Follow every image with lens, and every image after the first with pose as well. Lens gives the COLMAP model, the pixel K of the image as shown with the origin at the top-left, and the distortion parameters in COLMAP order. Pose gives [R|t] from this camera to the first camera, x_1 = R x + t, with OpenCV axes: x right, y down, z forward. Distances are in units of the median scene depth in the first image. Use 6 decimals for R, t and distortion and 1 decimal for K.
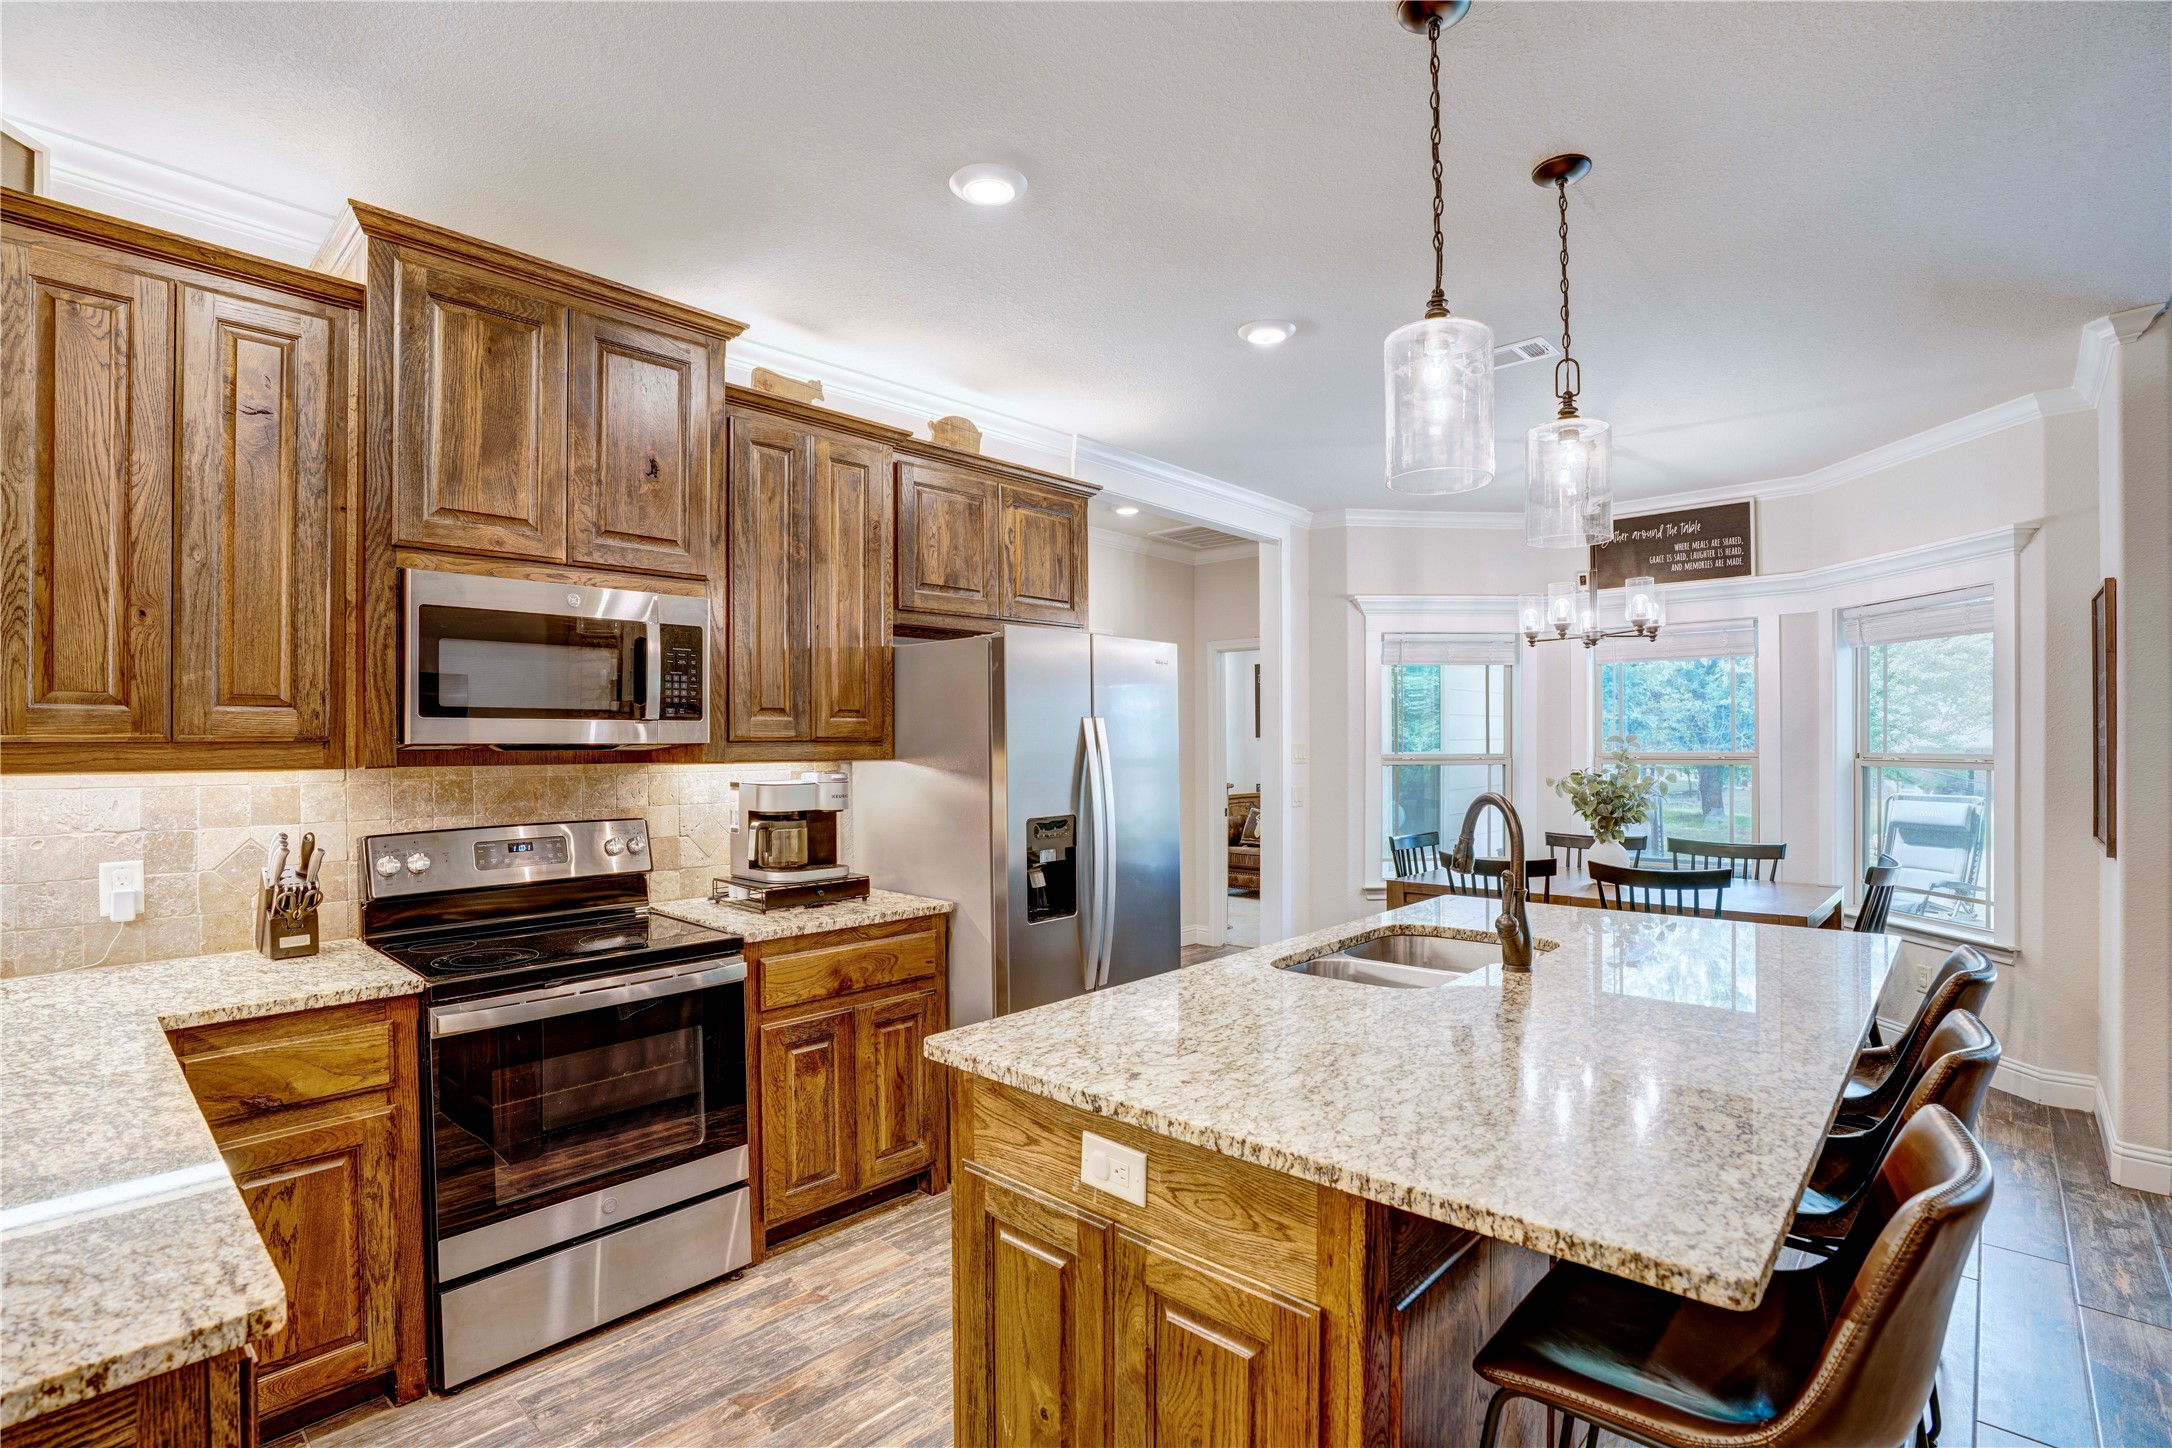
lens RADIAL K [[1006.8, 0, 1026.7], [0, 1006.8, 745.4], [0, 0, 1]] dist [-0.061153, 0.000111]
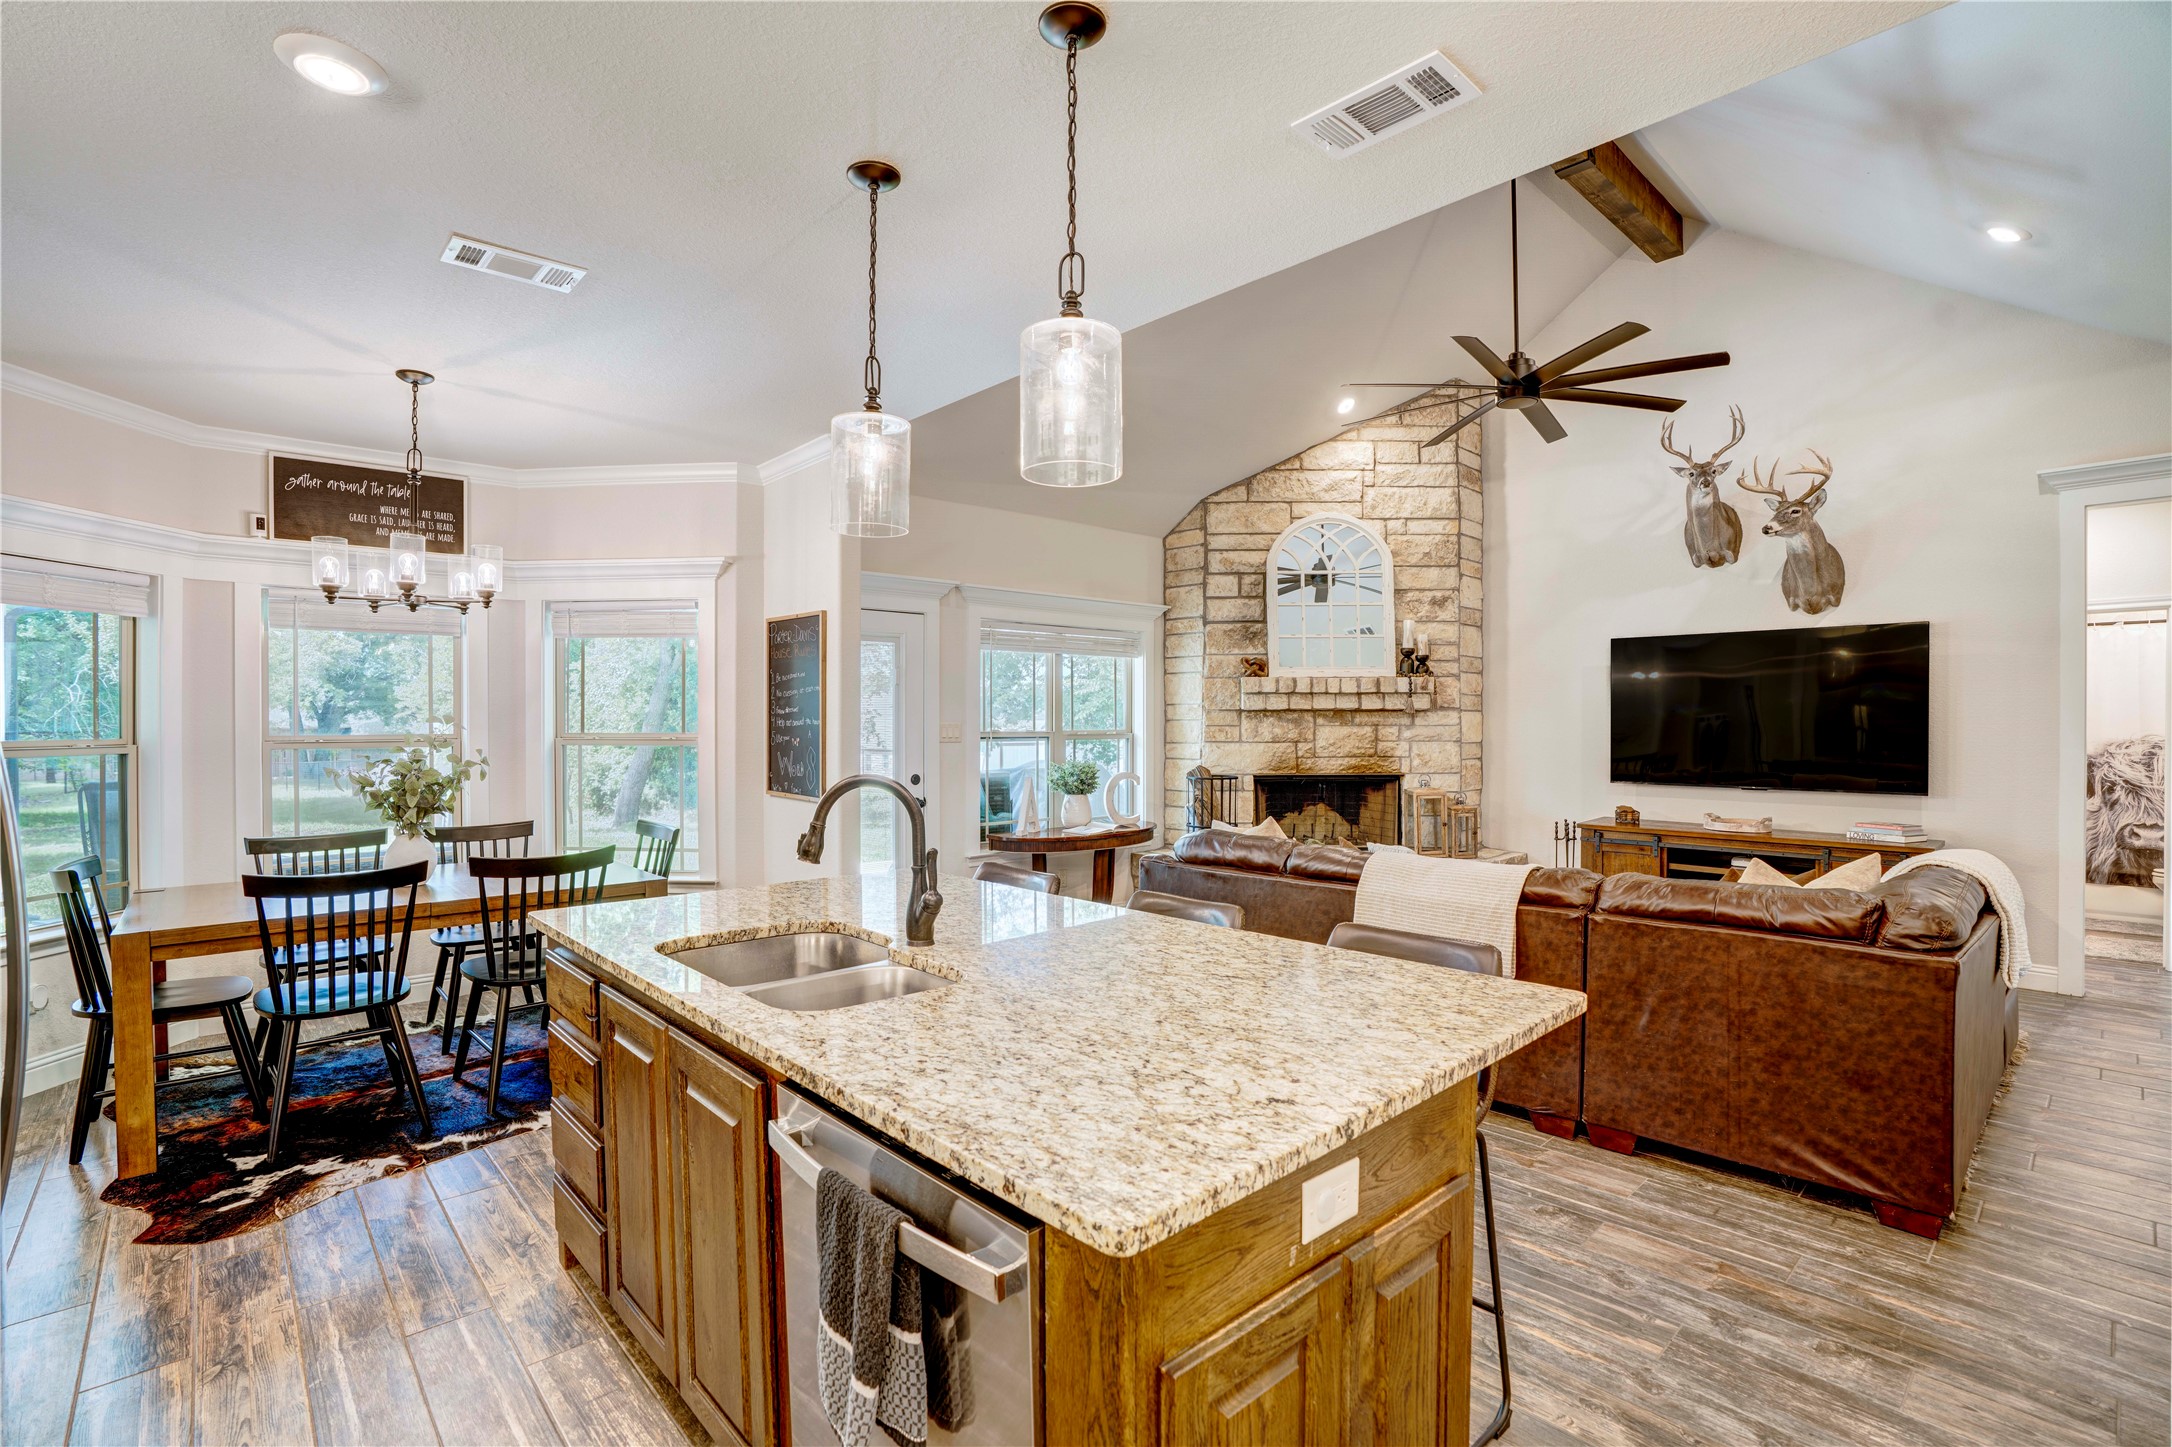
lens RADIAL K [[1002.9, 0, 1079.8], [0, 1002.9, 728.3], [0, 0, 1]] dist [-0.072624, 0.029130]
pose [[0.041963, -0.001534, 0.999118, -0.356788], [0.000937, 0.999998, 0.001496, 0.000561], [-0.999119, 0.000873, 0.041964, 0.527915]]
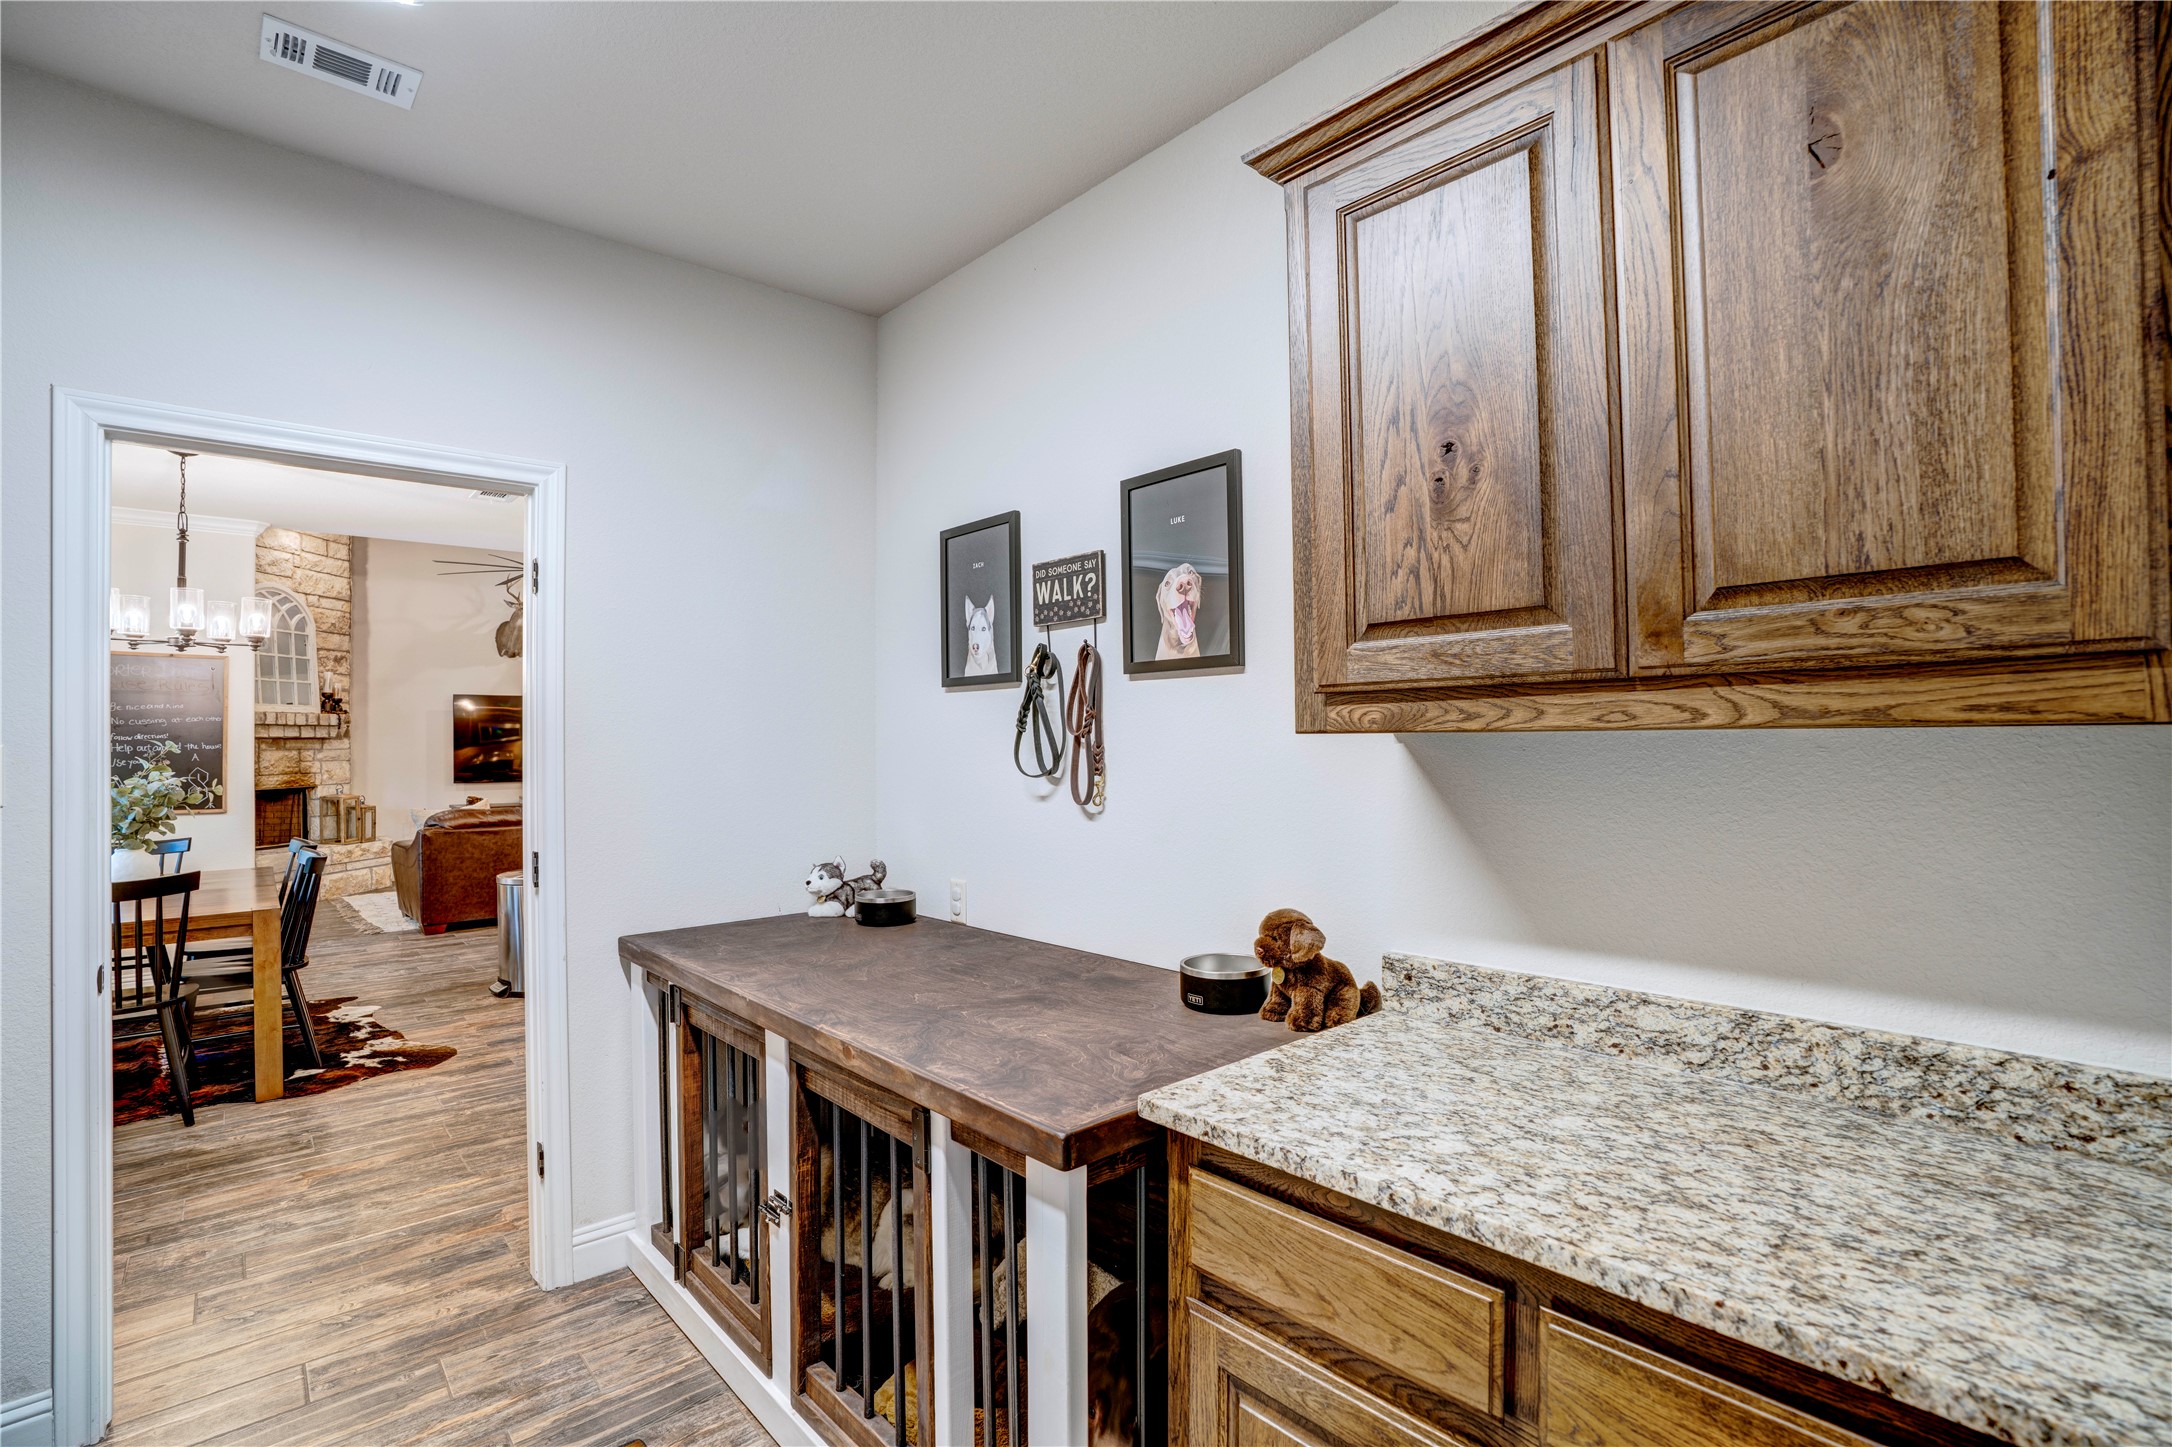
lens RADIAL K [[1002.9, 0, 1079.8], [0, 1002.9, 728.3], [0, 0, 1]] dist [-0.072624, 0.029130]
pose [[-0.998195, 0.014790, 0.058206, -0.568085], [0.014109, 0.999827, -0.012096, 0.001921], [-0.058375, -0.011253, -0.998231, 2.789942]]
